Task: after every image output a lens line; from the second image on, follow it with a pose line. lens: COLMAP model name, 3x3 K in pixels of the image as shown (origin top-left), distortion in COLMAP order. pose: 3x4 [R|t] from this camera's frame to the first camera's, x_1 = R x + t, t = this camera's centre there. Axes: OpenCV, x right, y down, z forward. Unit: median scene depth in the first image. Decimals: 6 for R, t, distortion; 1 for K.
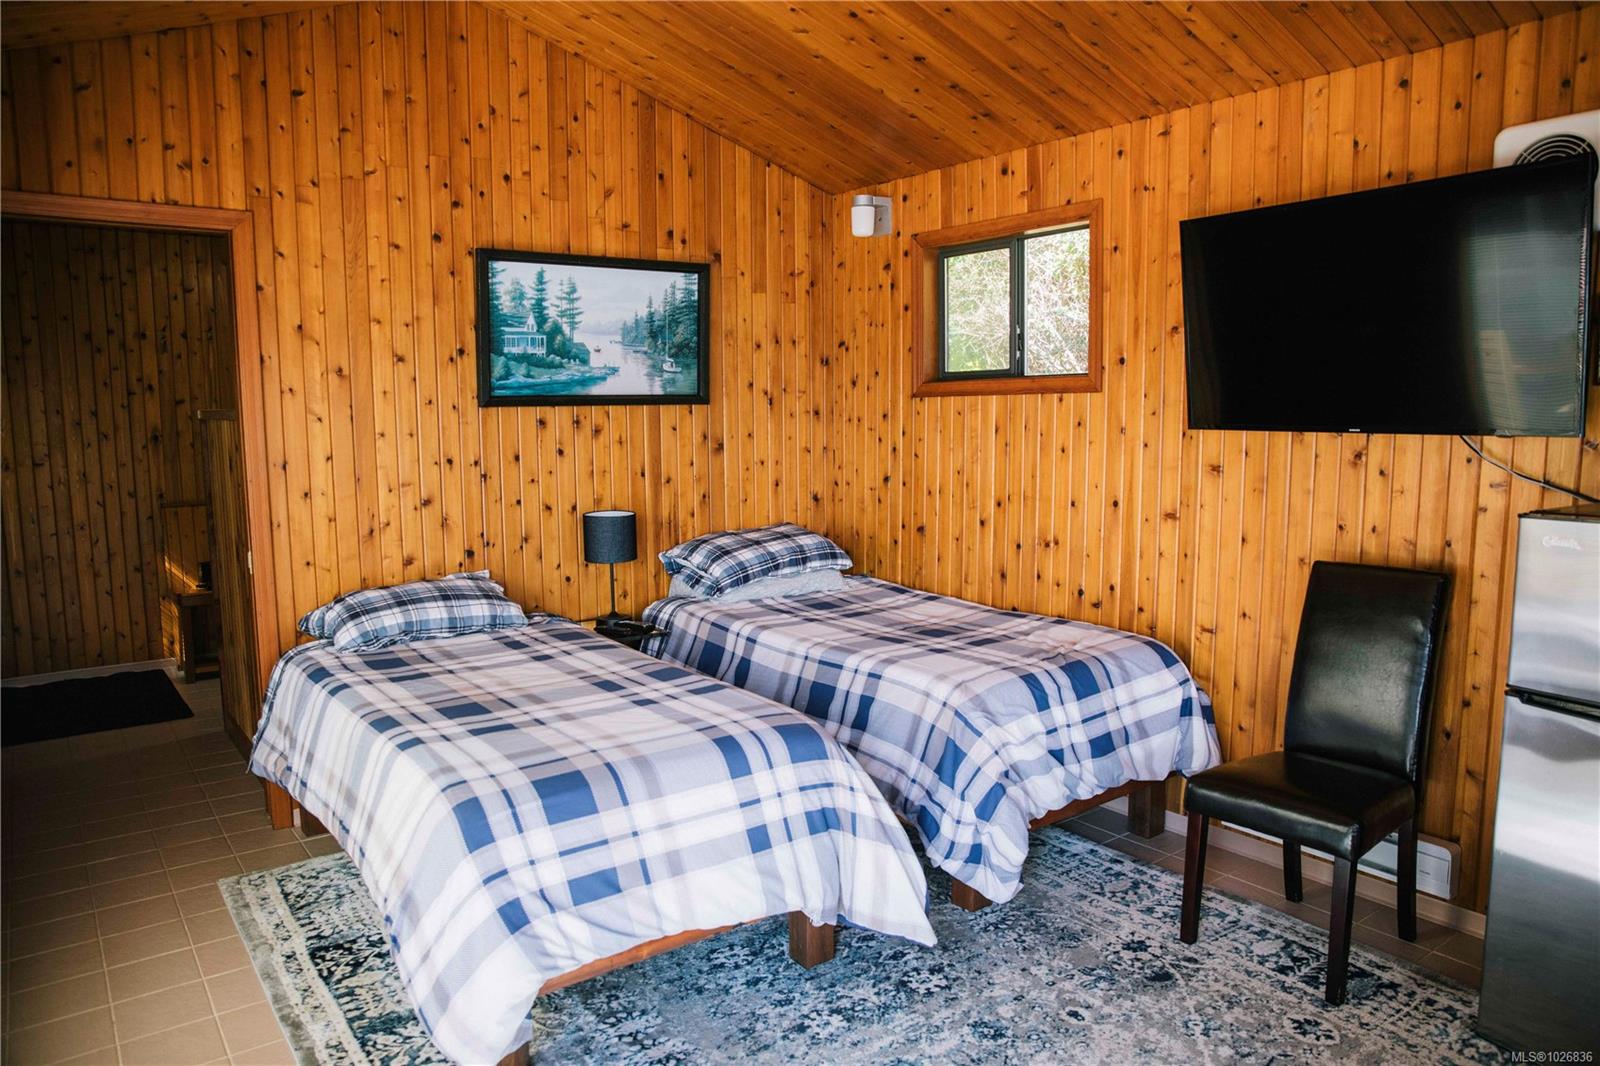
lens RADIAL K [[1097.4, 0, 800.0], [0, 1097.4, 533.0], [0, 0, 1]] dist [-0.108828, 0.090310]
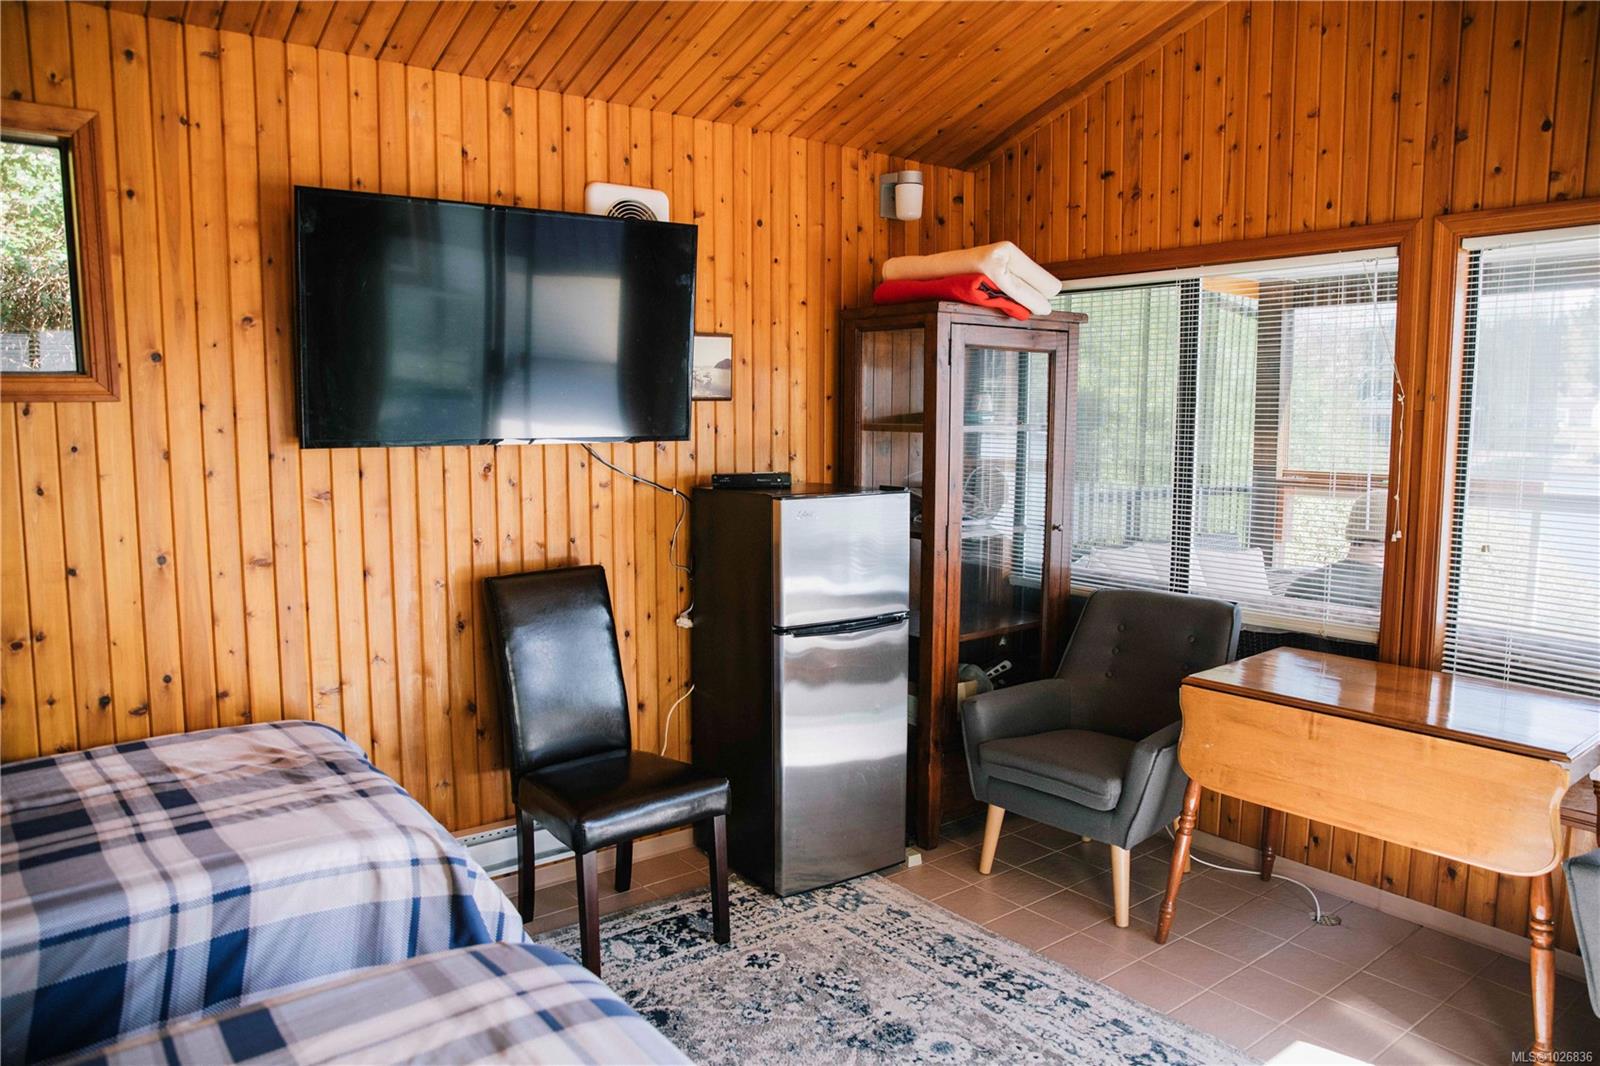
lens RADIAL K [[1097.4, 0, 800.0], [0, 1097.4, 533.0], [0, 0, 1]] dist [-0.108828, 0.090310]
pose [[-0.035434, -0.099280, 0.994428, -0.507085], [0.116646, 0.987841, 0.102779, -0.082768], [-0.992541, 0.119638, -0.023423, 0.746839]]
